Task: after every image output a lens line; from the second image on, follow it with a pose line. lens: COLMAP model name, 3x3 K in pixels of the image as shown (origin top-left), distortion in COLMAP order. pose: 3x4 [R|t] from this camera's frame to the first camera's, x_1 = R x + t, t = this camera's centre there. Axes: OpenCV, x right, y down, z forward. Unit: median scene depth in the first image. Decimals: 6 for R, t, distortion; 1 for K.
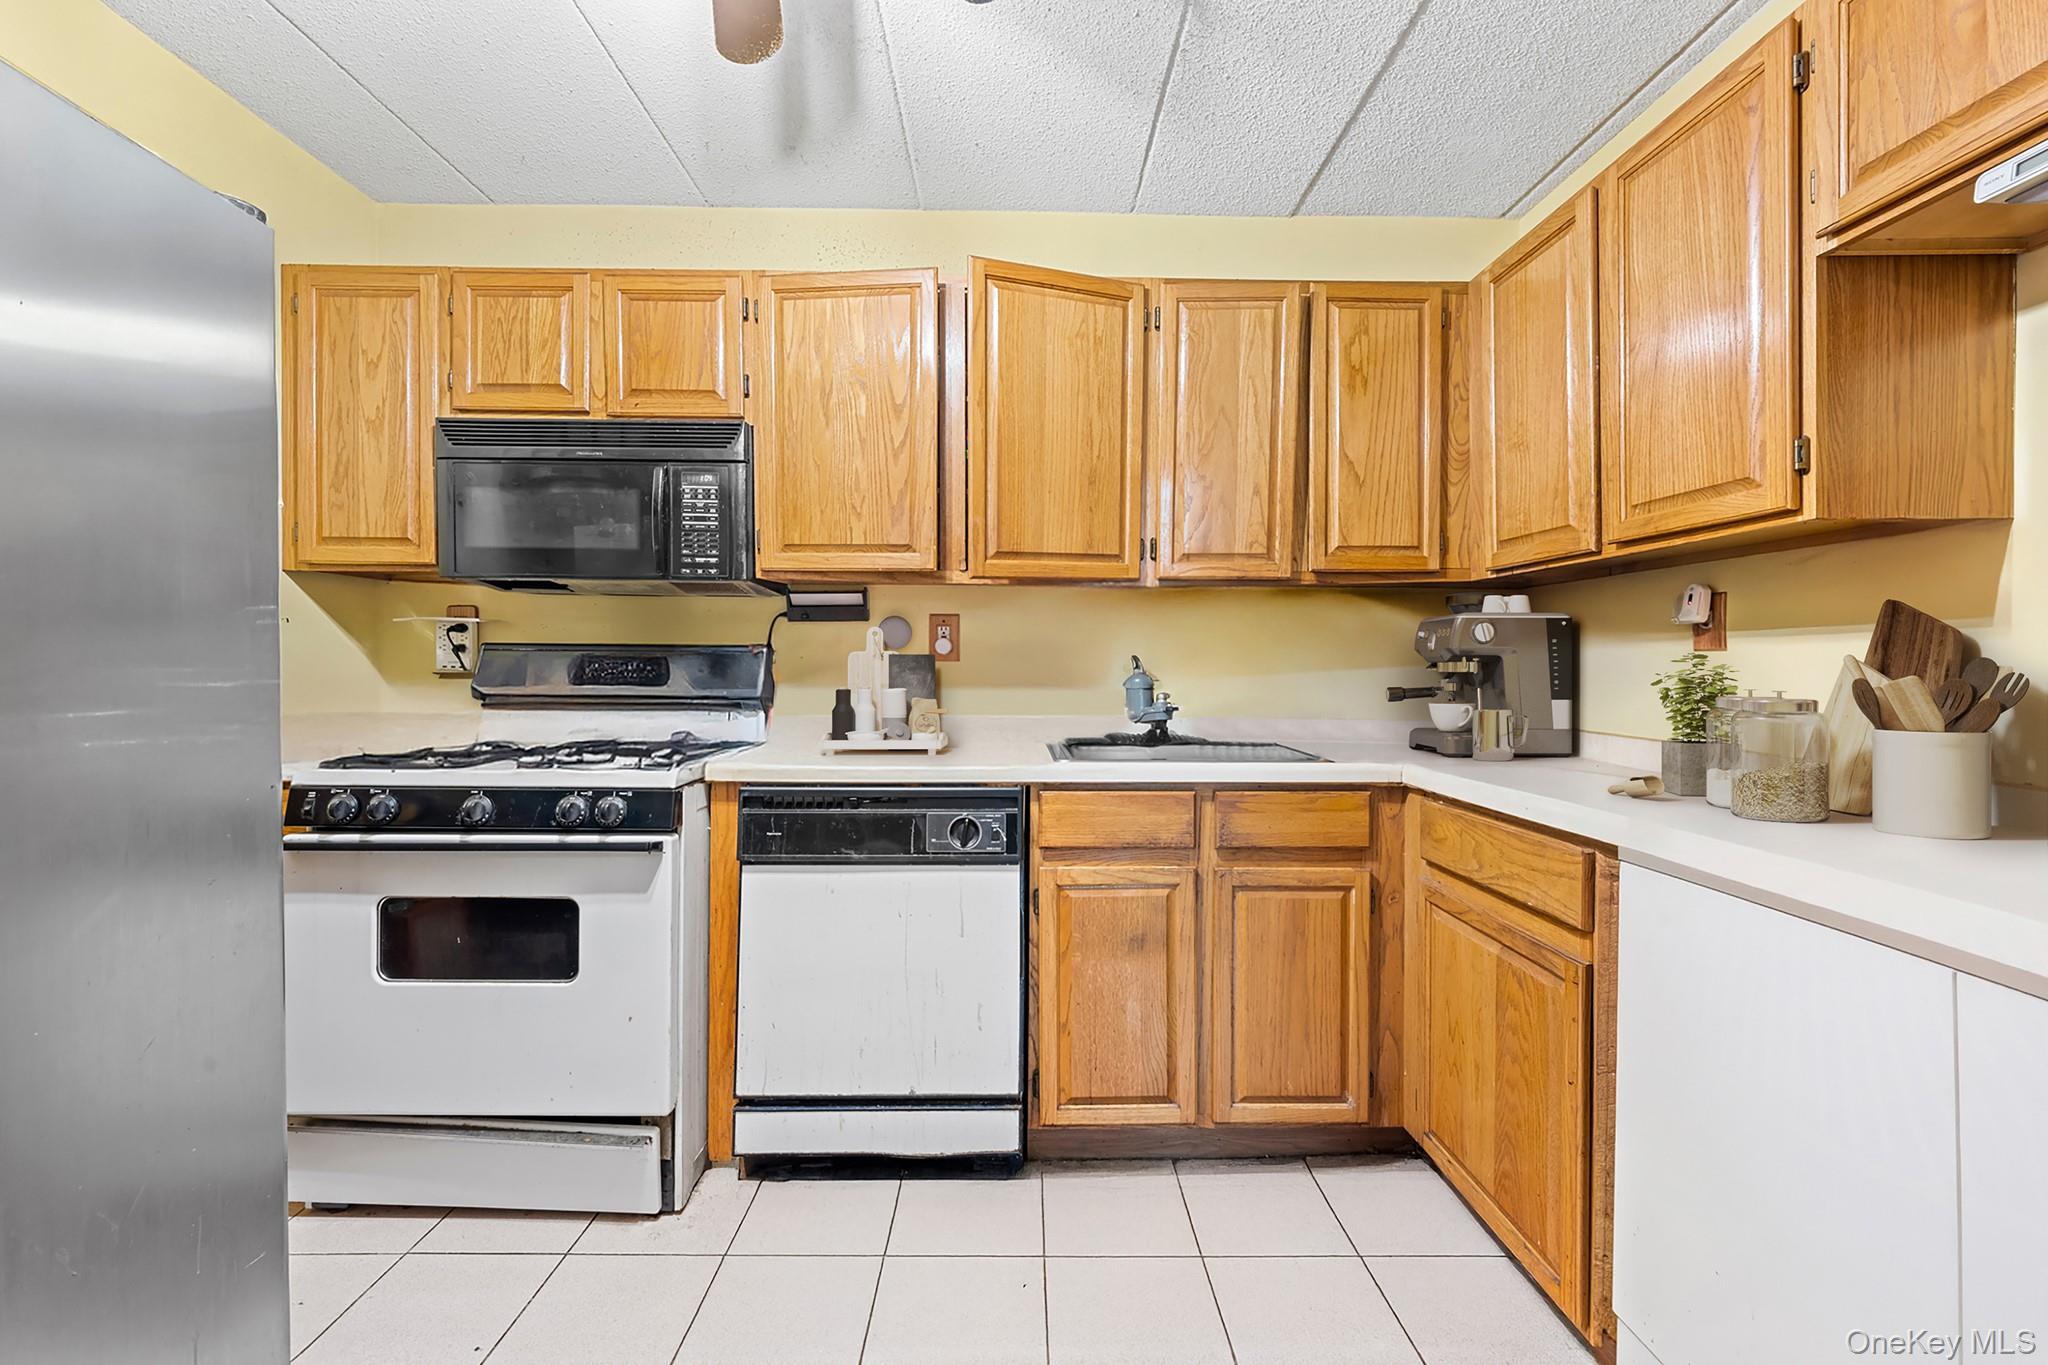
lens RADIAL K [[831.4, 0, 1028.8], [0, 831.4, 669.4], [0, 0, 1]] dist [0.000369, -0.000913]
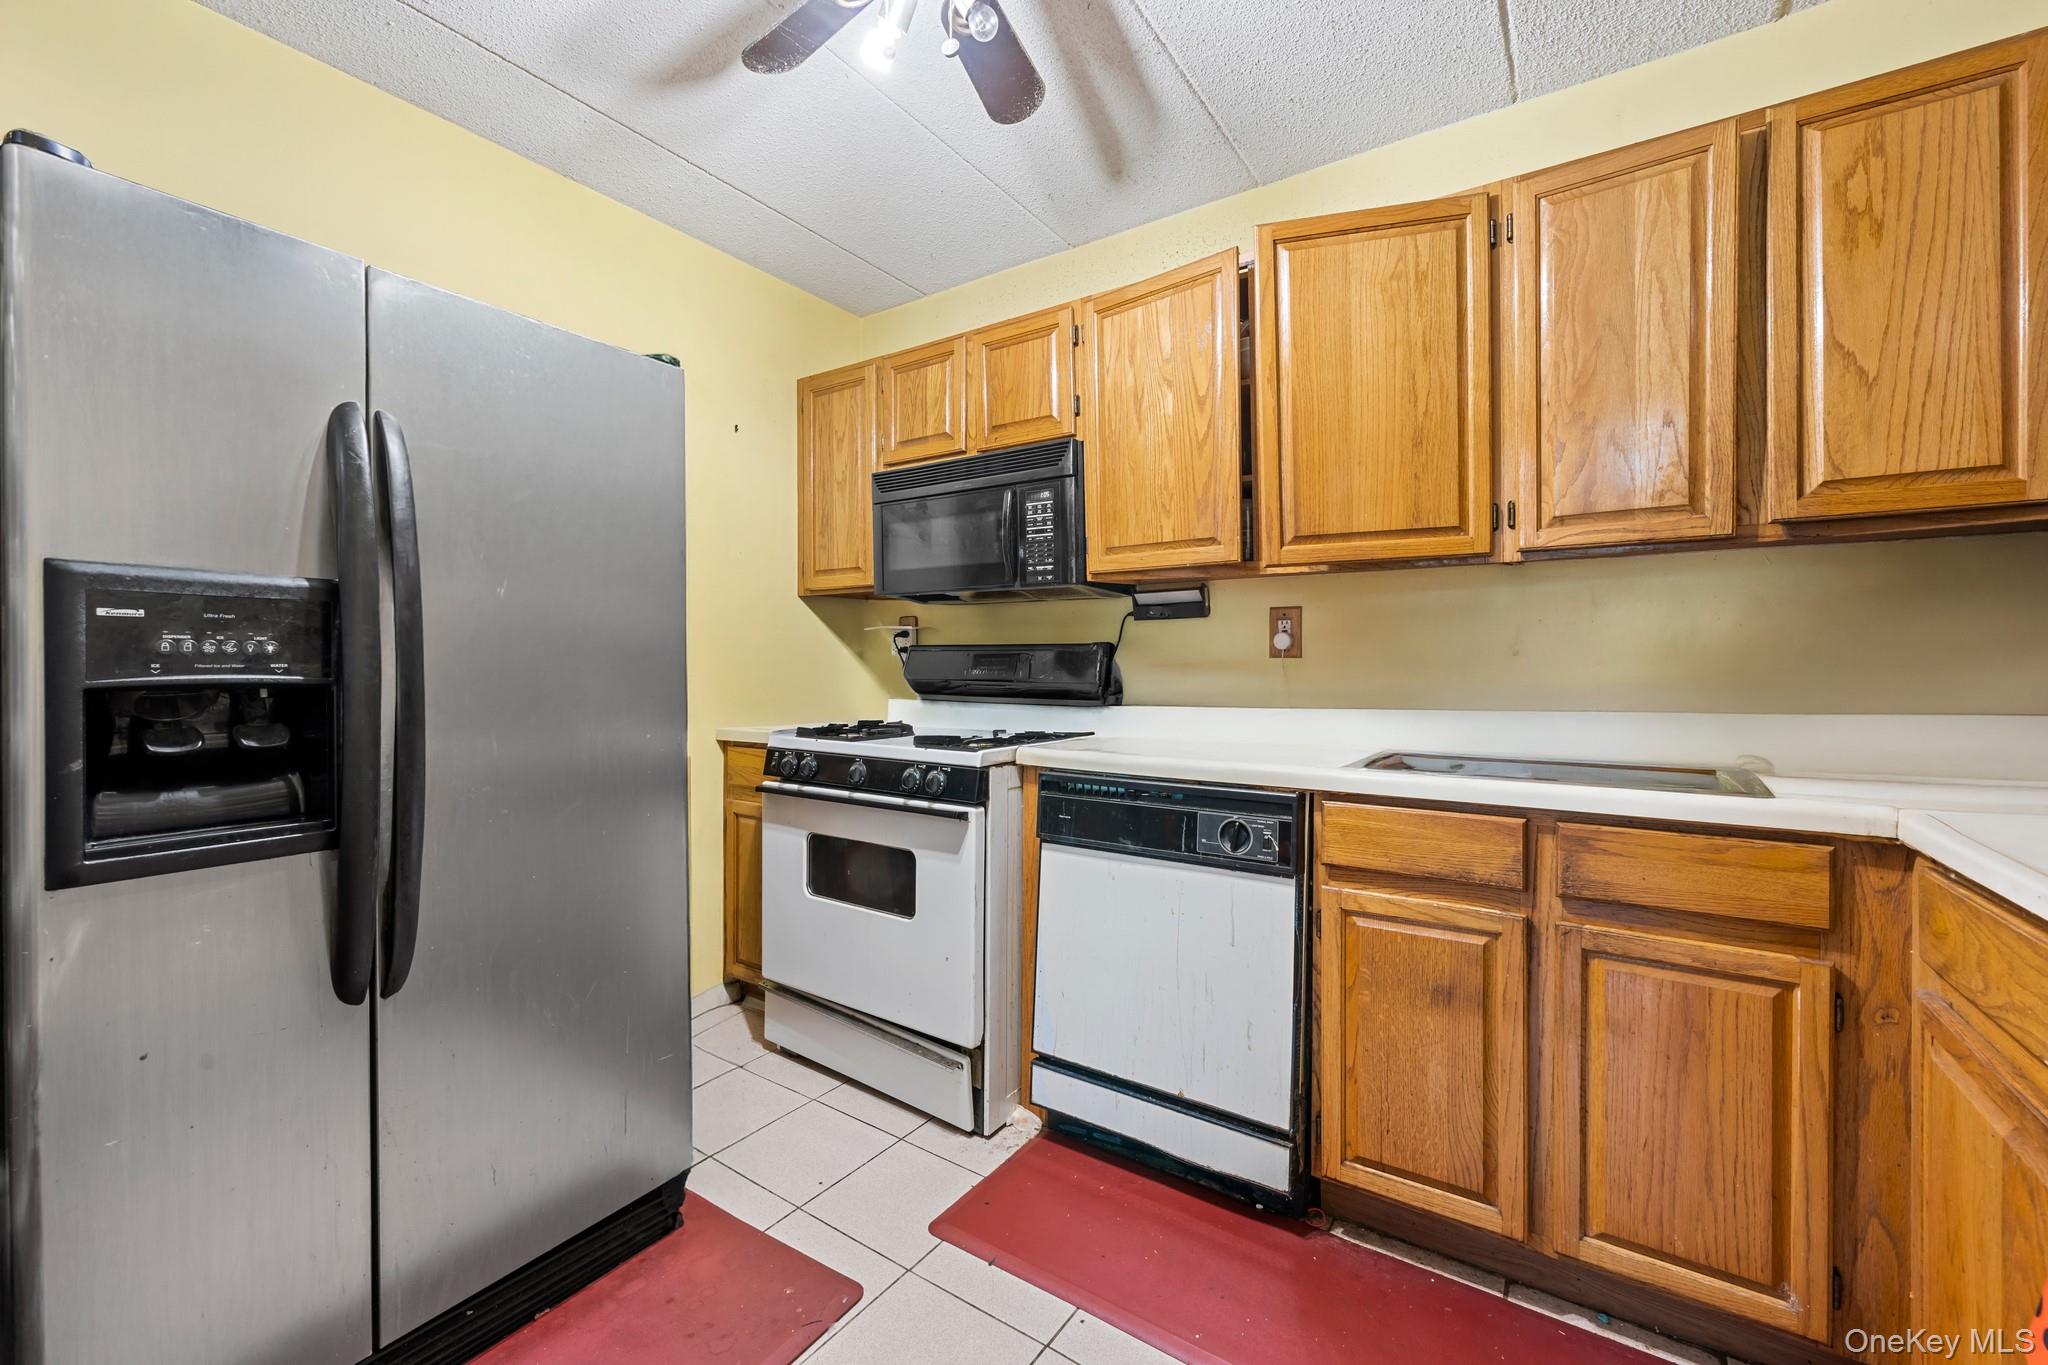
lens RADIAL K [[831.4, 0, 1029.0], [0, 831.4, 666.3], [0, 0, 1]] dist [0.000369, -0.000913]
pose [[0.815603, -0.001841, -0.578610, 0.258259], [-0.000746, 0.999991, -0.004233, 0.005934], [0.578612, 0.003884, 0.815594, 0.082719]]
